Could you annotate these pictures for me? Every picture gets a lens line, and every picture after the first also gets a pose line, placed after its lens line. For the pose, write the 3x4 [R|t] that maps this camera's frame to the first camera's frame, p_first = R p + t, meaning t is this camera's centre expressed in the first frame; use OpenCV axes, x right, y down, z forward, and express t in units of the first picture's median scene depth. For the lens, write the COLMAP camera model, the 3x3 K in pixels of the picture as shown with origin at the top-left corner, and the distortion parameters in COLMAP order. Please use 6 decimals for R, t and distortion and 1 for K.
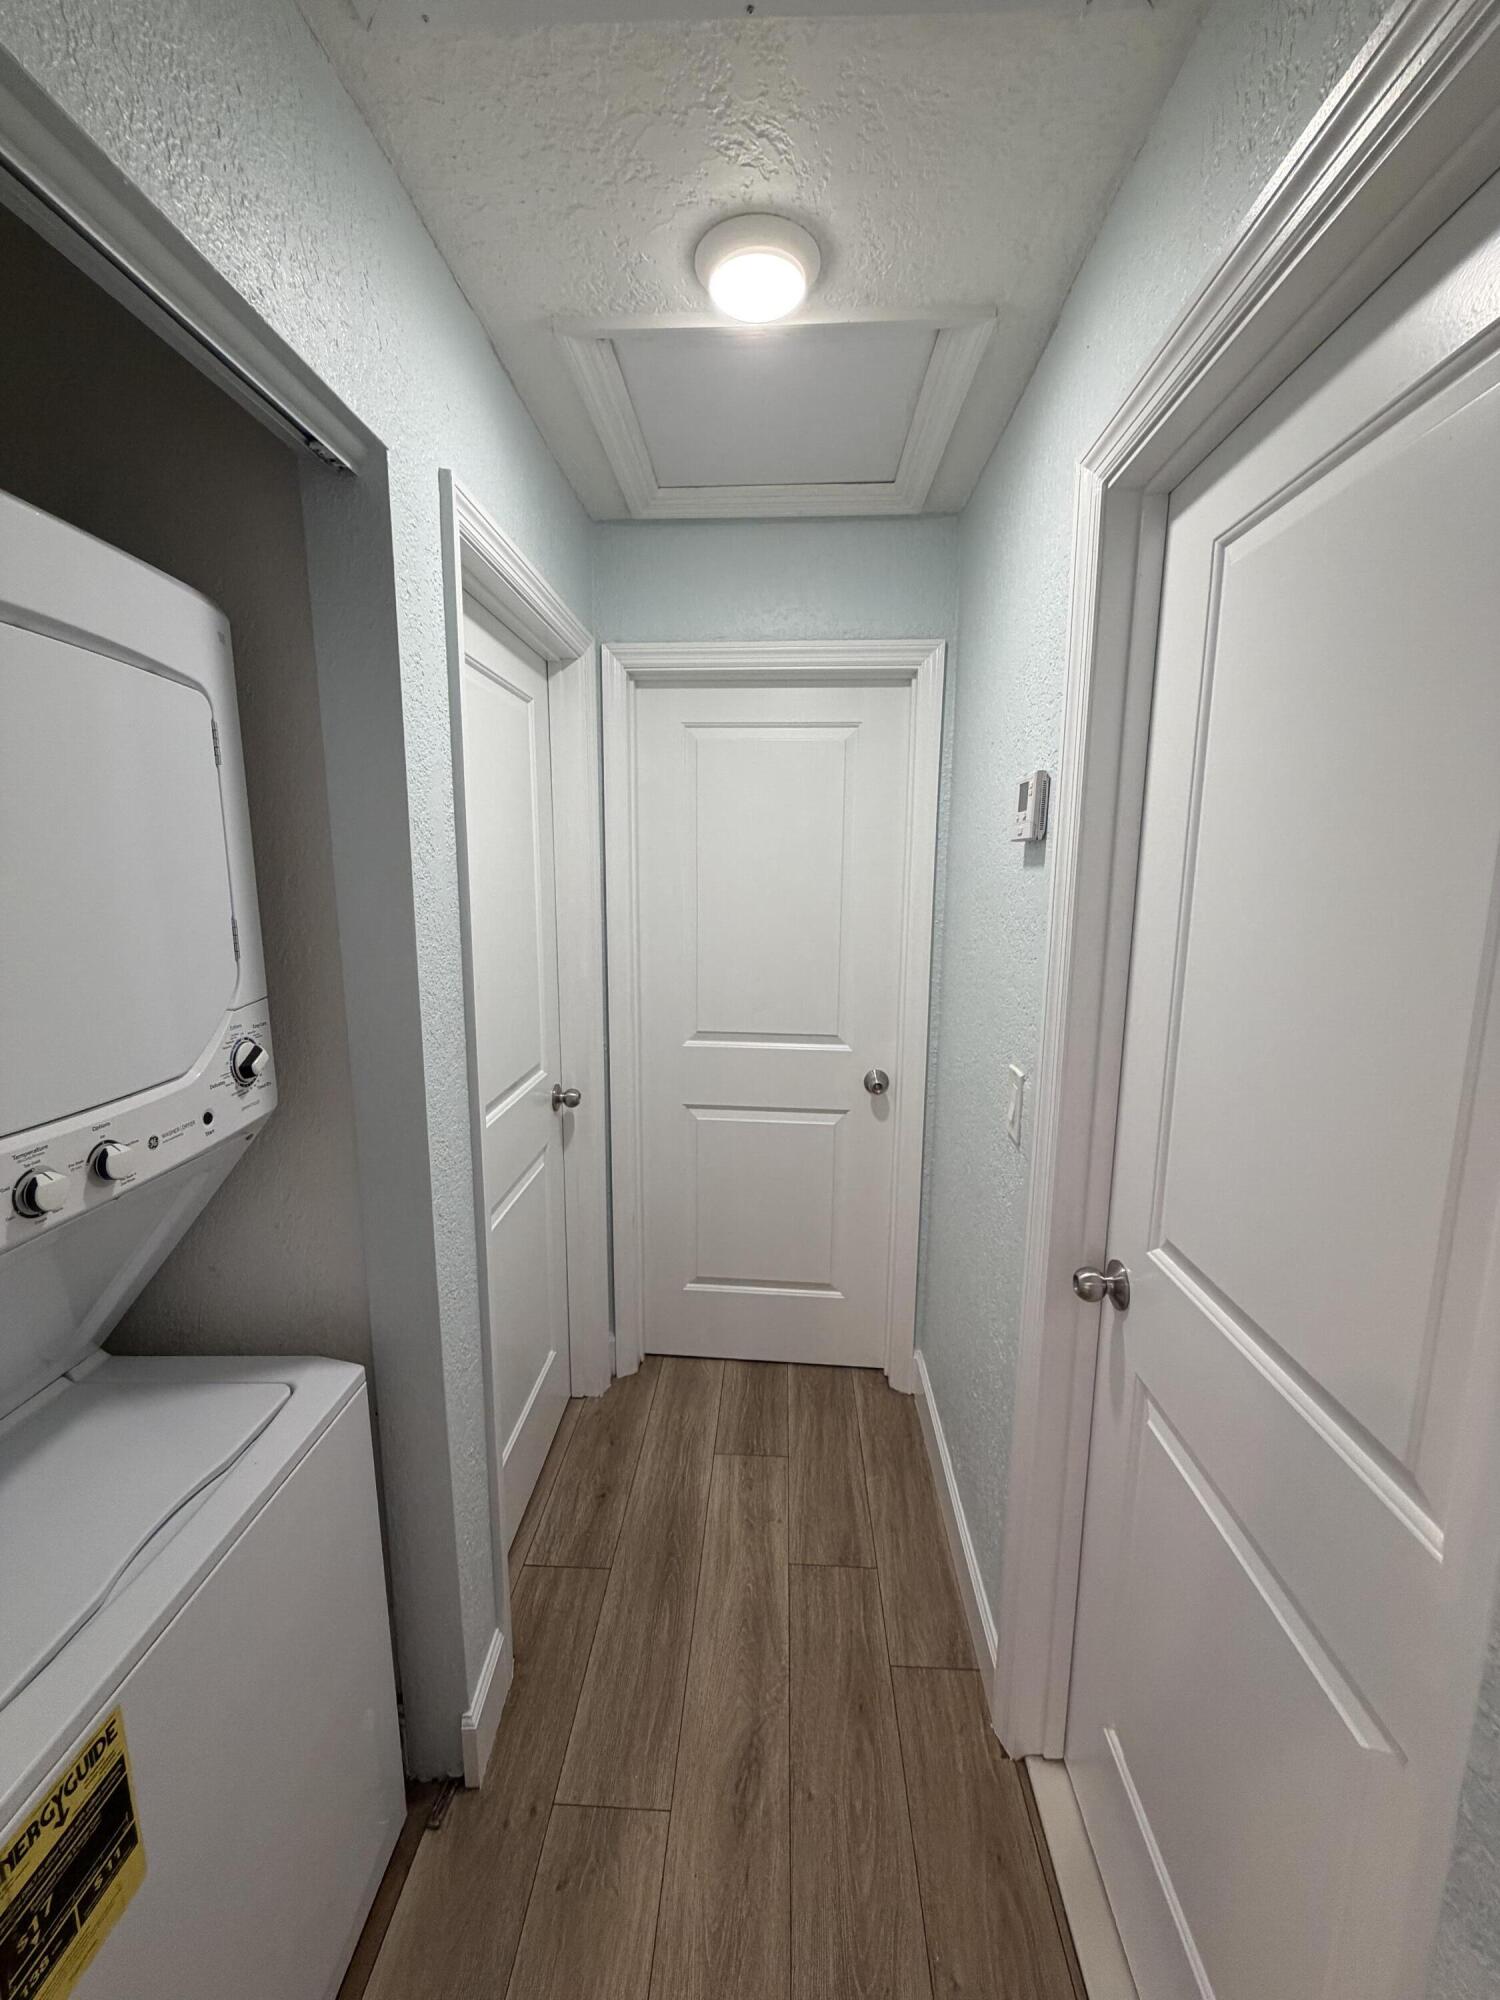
lens RADIAL K [[793.7, 0, 756.6], [0, 793.7, 991.5], [0, 0, 1]] dist [-0.001092, -0.000642]
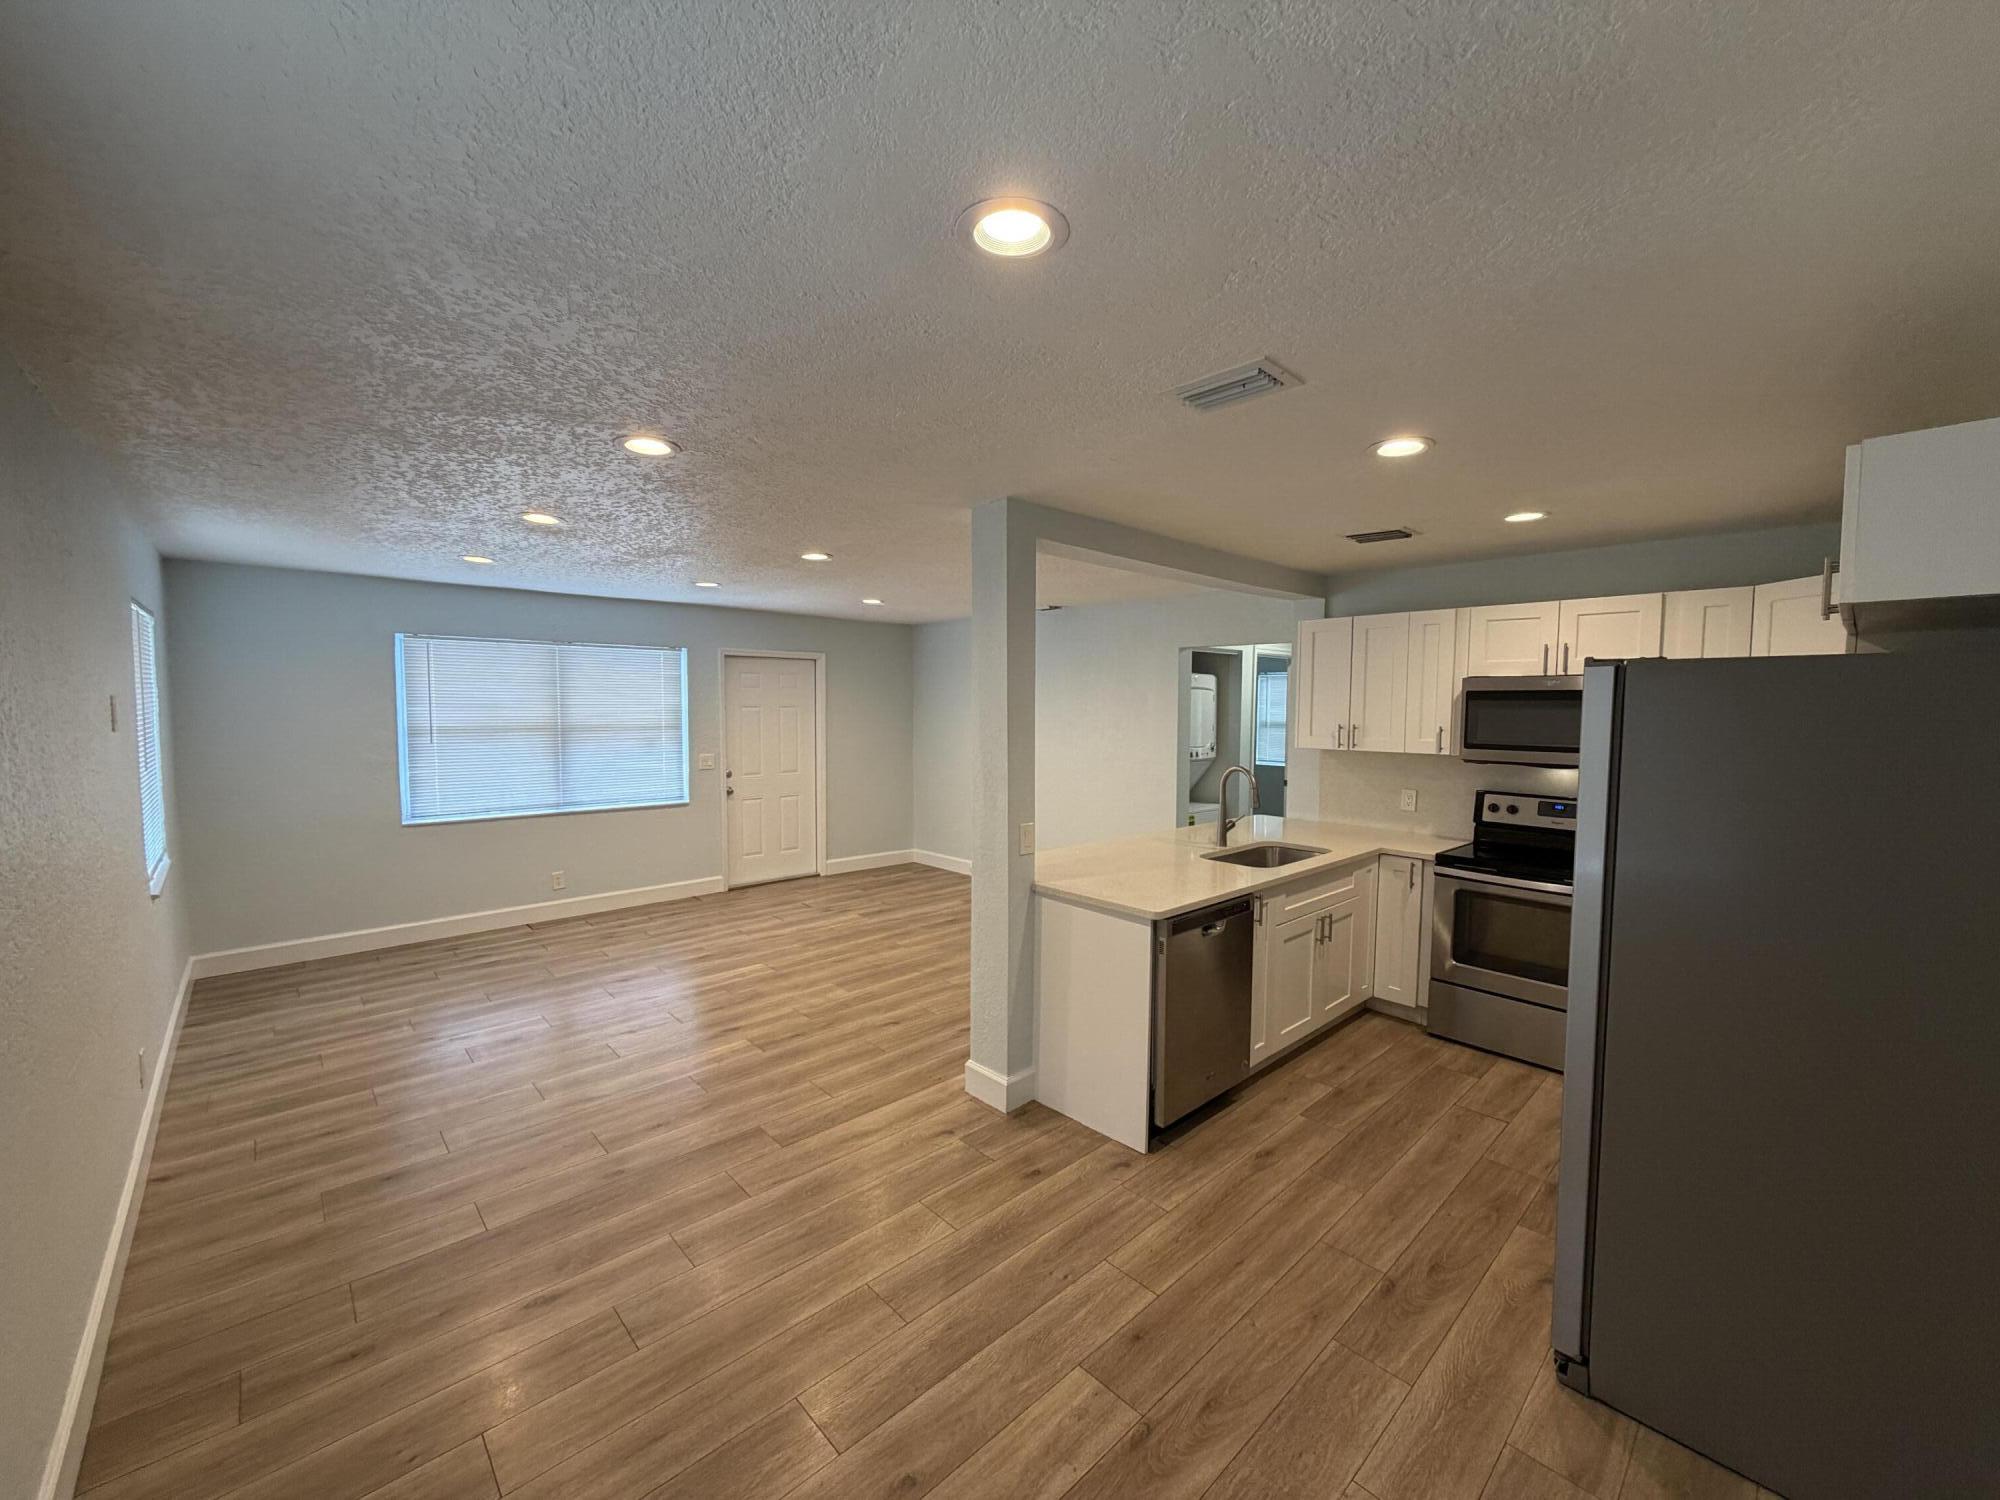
lens RADIAL K [[795.6, 0, 1000.0], [0, 795.6, 750.0], [0, 0, 1]] dist [-0.000714, 0.000033]
pose [[0.706285, 0.037160, -0.706951, 2.000738], [-0.109887, 0.992272, -0.057626, 0.507818], [0.699347, 0.118386, 0.704911, -3.526336]]
